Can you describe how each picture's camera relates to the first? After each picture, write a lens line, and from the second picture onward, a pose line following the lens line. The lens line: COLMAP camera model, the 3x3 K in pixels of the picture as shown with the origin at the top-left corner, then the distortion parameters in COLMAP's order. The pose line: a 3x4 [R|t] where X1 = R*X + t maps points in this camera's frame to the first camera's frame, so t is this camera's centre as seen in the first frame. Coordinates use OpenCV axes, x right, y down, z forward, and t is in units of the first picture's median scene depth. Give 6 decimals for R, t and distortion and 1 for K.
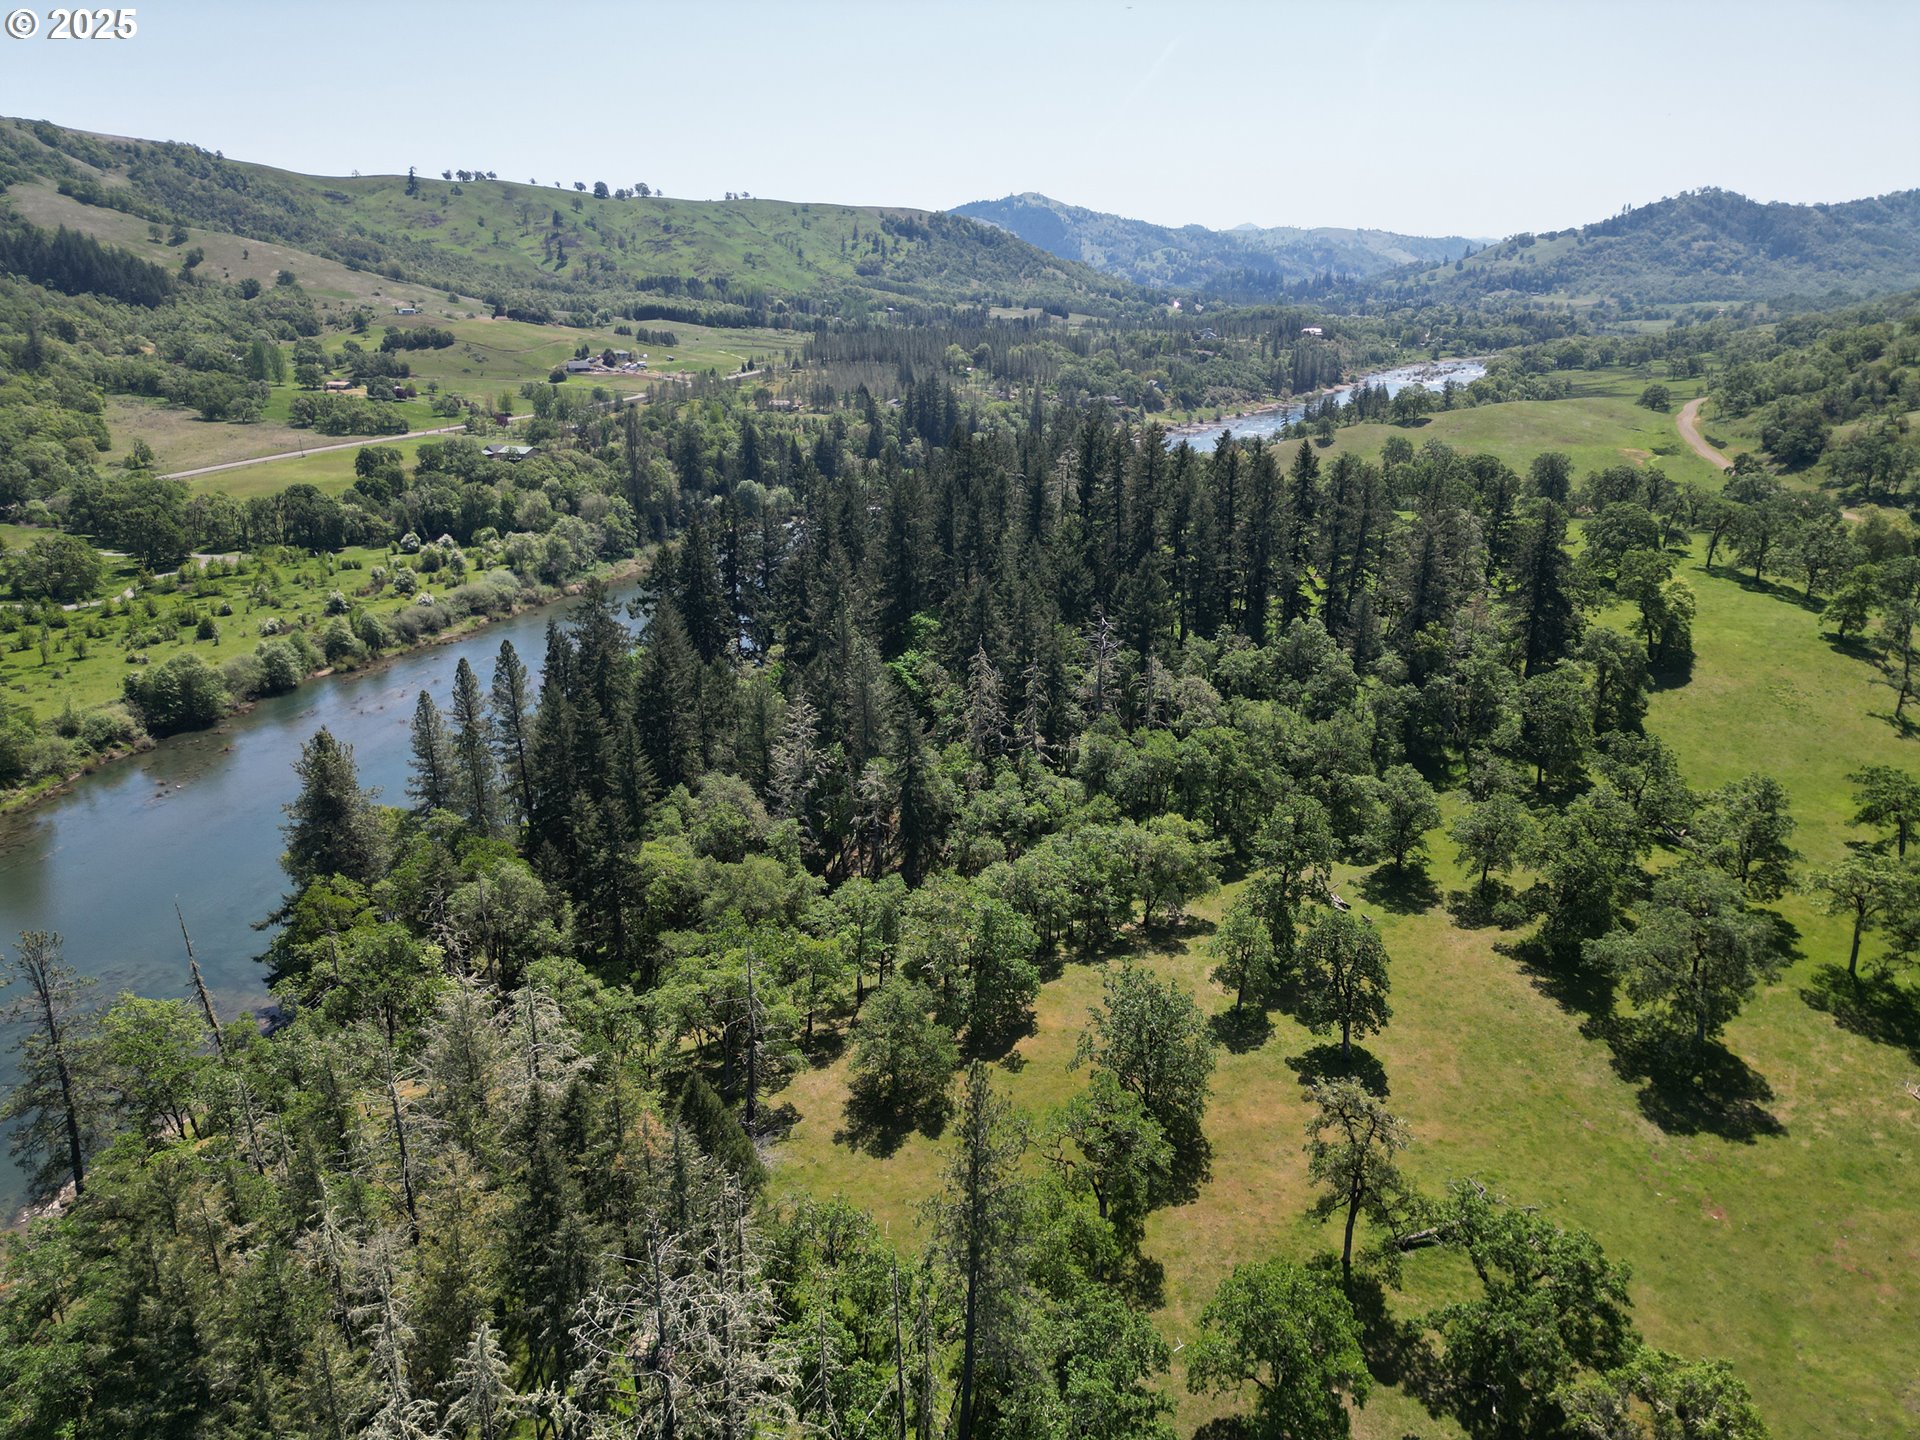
lens RADIAL K [[1334.9, 0, 952.2], [0, 1334.9, 714.8], [0, 0, 1]] dist [0.053540, -0.041630]
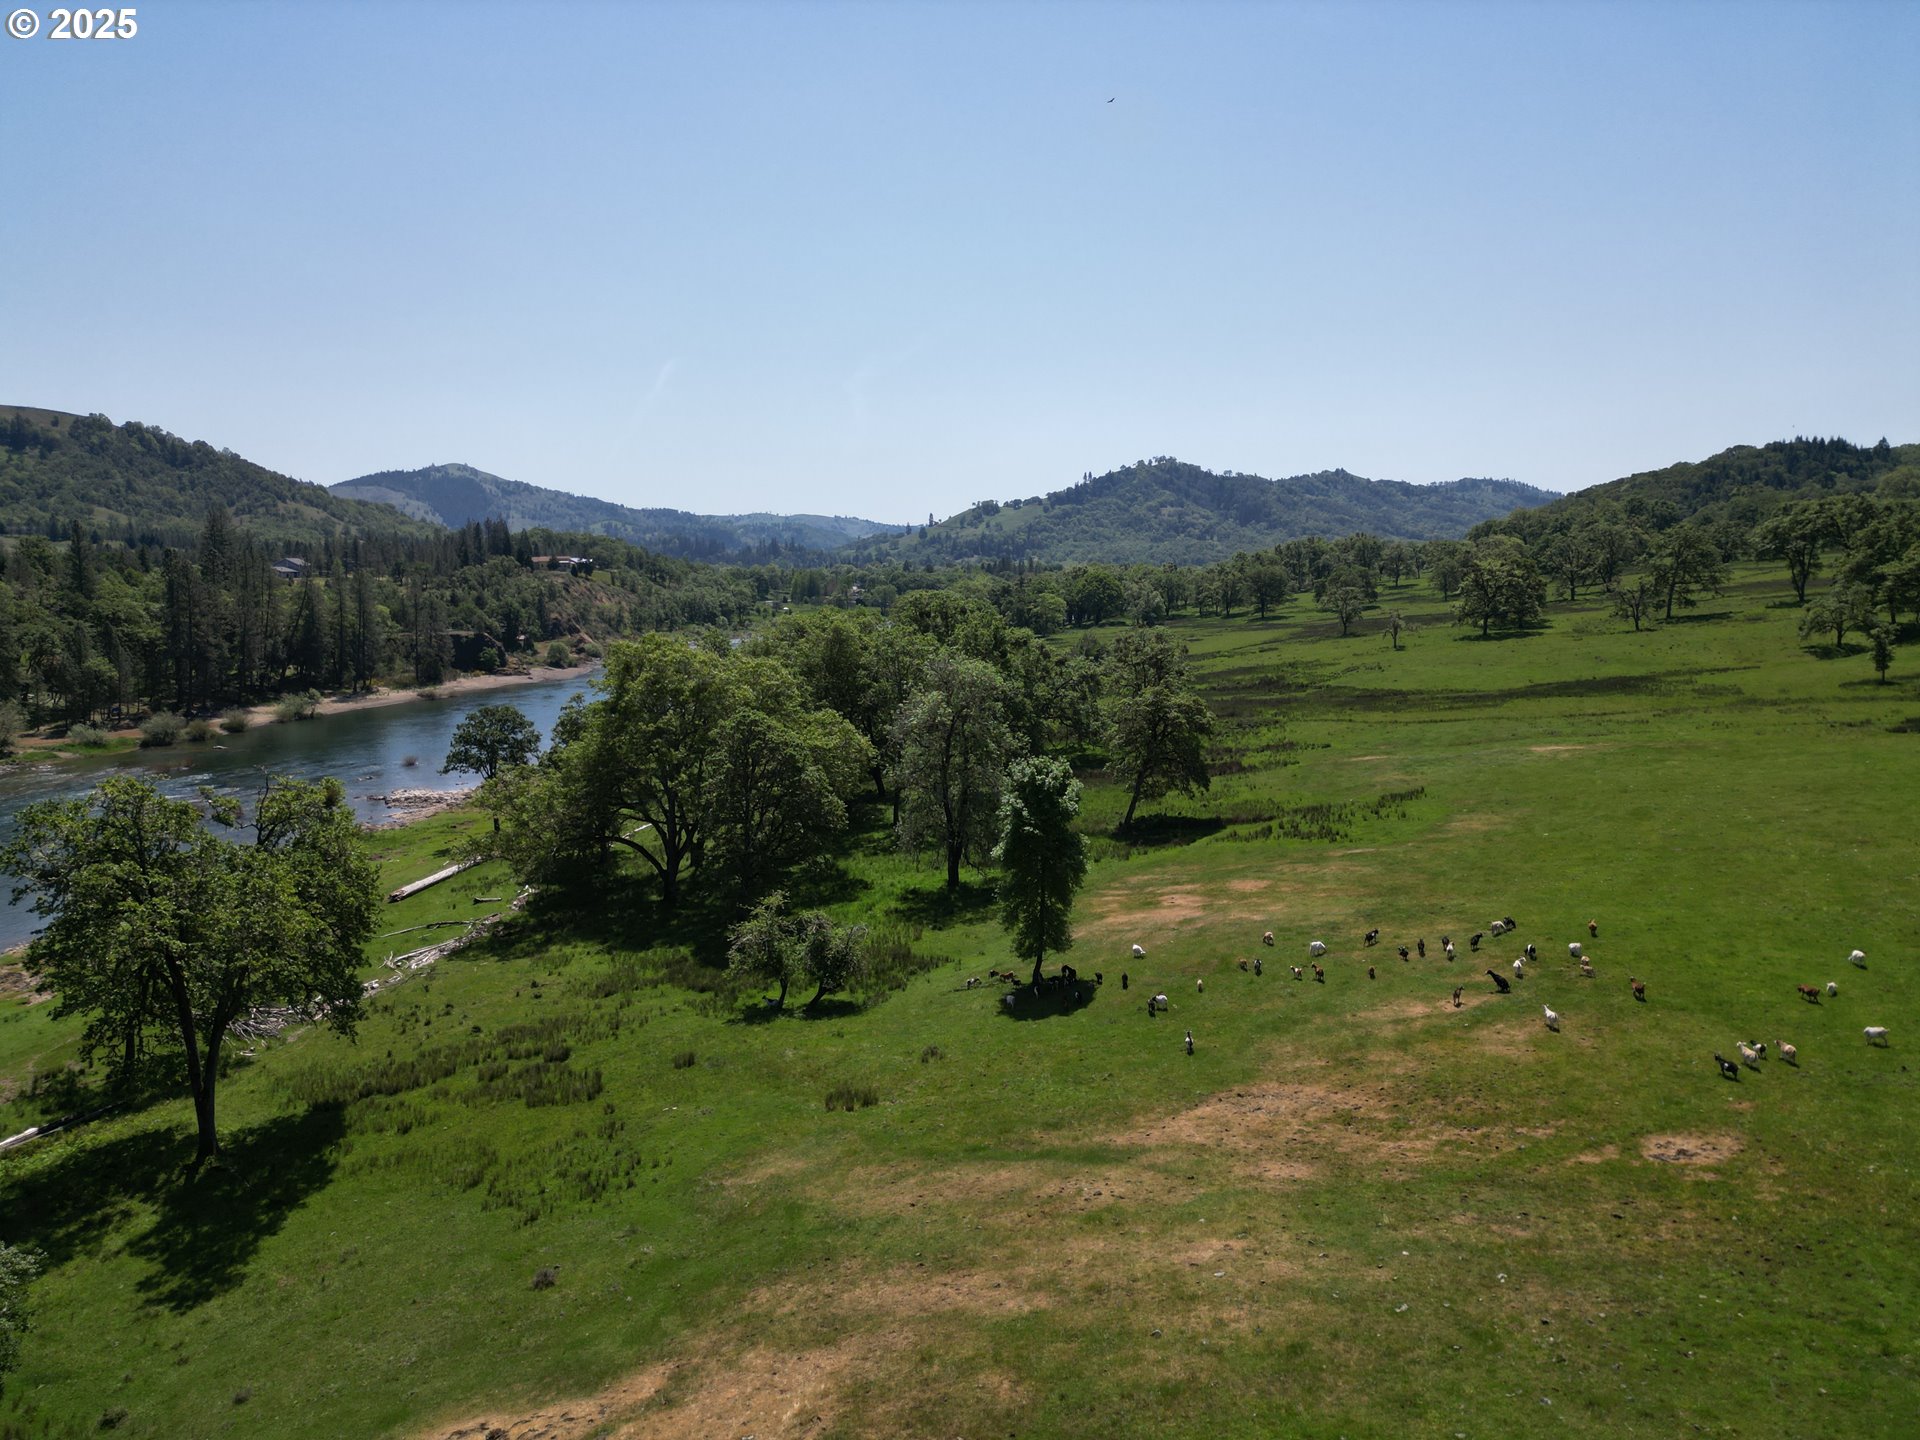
lens RADIAL K [[1334.9, 0, 954.3], [0, 1334.9, 723.3], [0, 0, 1]] dist [0.053540, -0.041630]
pose [[0.939205, -0.042713, 0.340688, 0.100146], [0.110526, 0.977029, -0.182203, -0.057407], [-0.325080, 0.208781, 0.922352, 0.234571]]
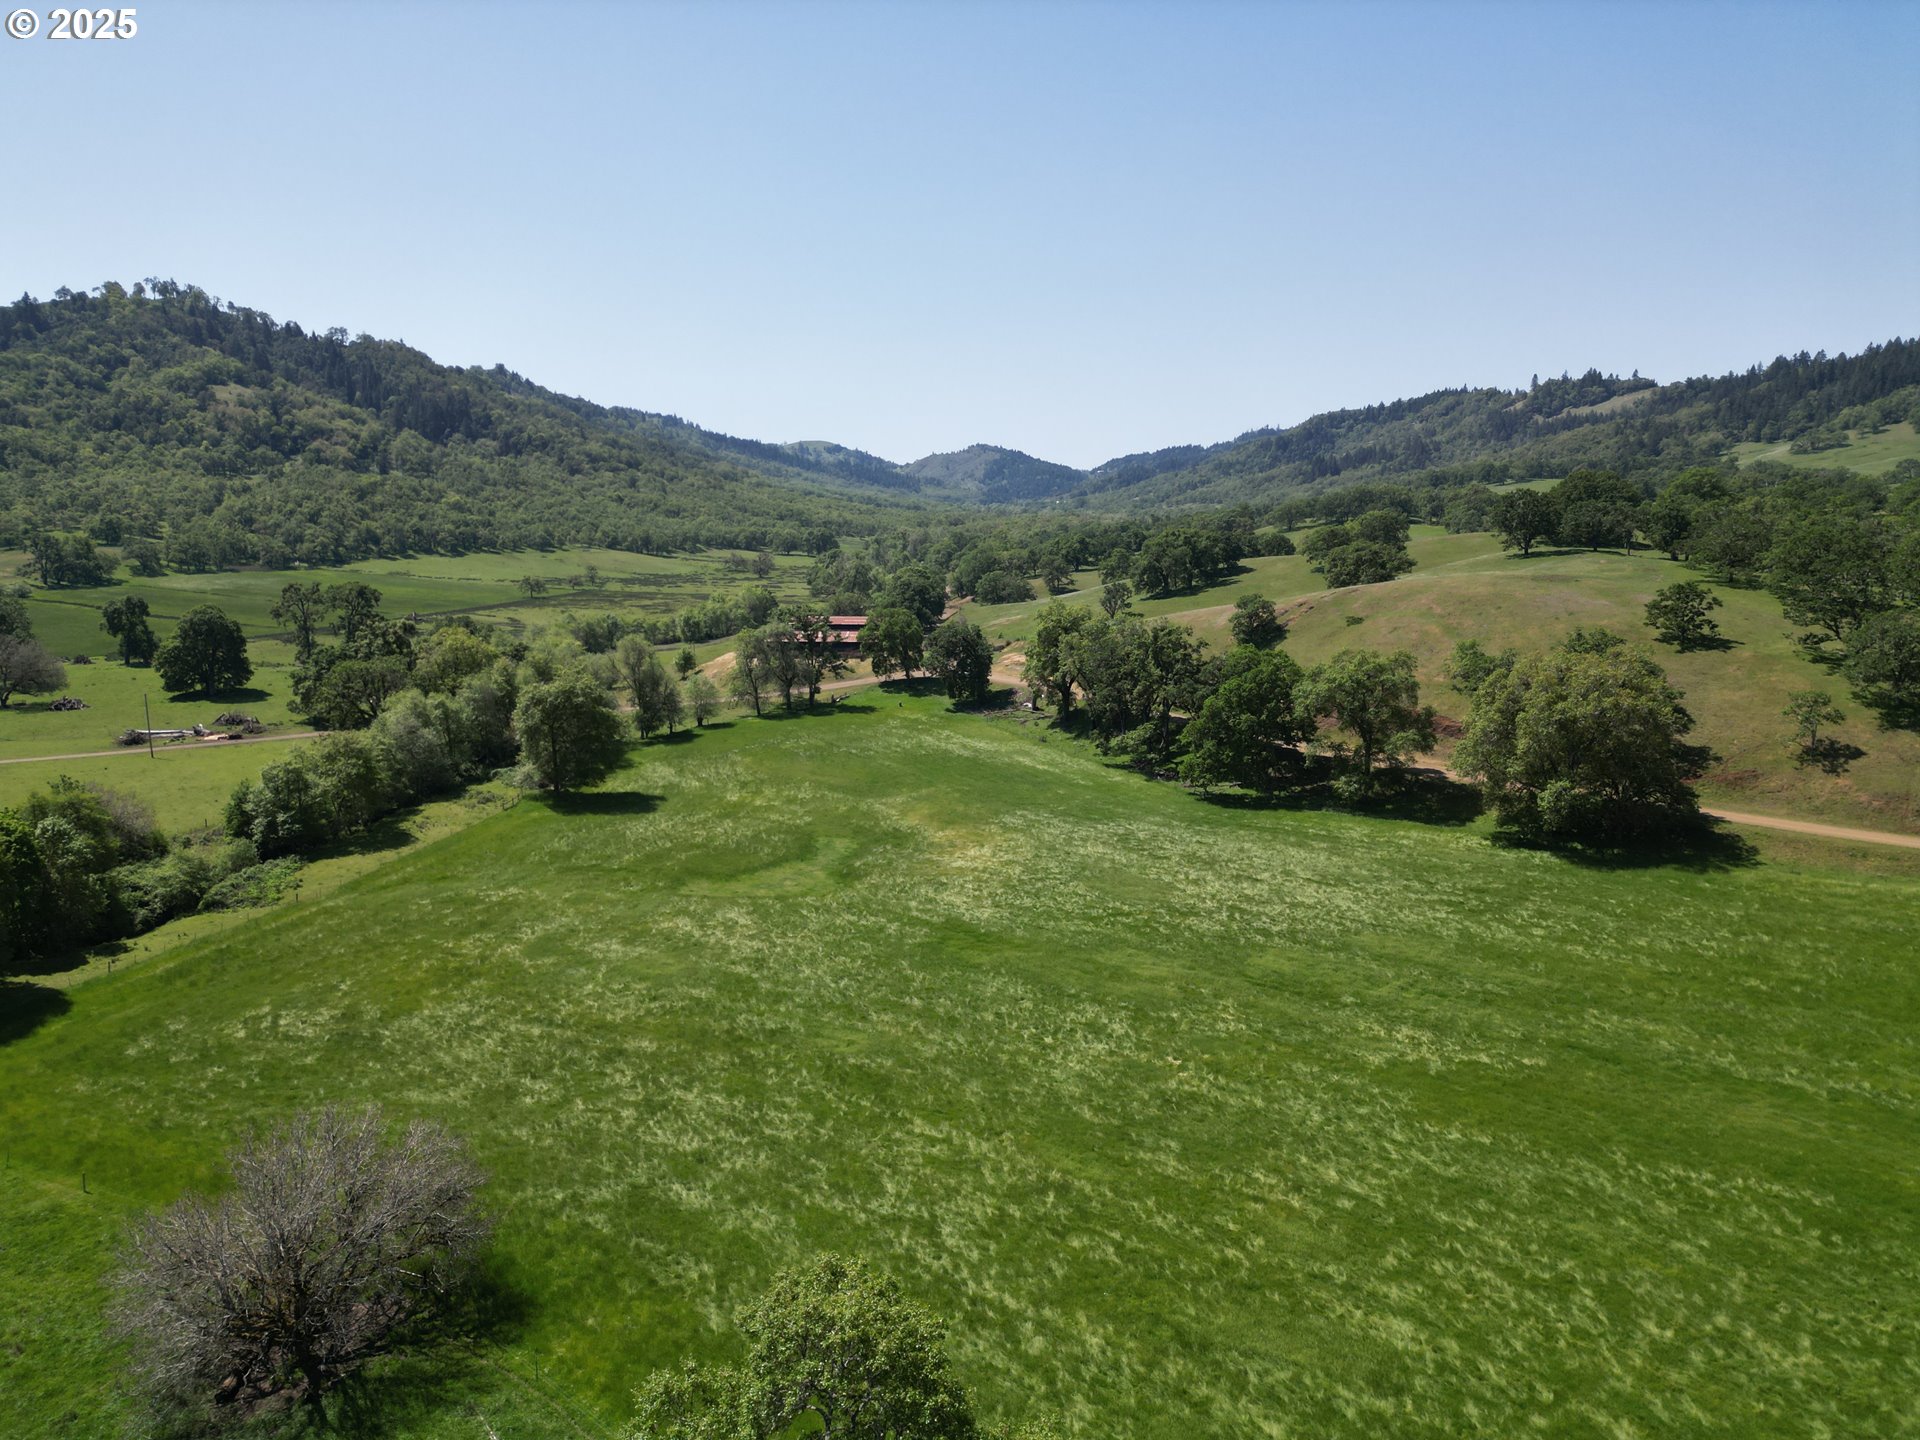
lens RADIAL K [[1334.9, 0, 961.7], [0, 1334.9, 714.2], [0, 0, 1]] dist [0.053540, -0.041630]
pose [[0.484744, -0.125863, 0.865553, 0.310625], [0.274299, 0.961545, -0.013797, -0.198423], [-0.830532, 0.244109, 0.500628, 0.643272]]
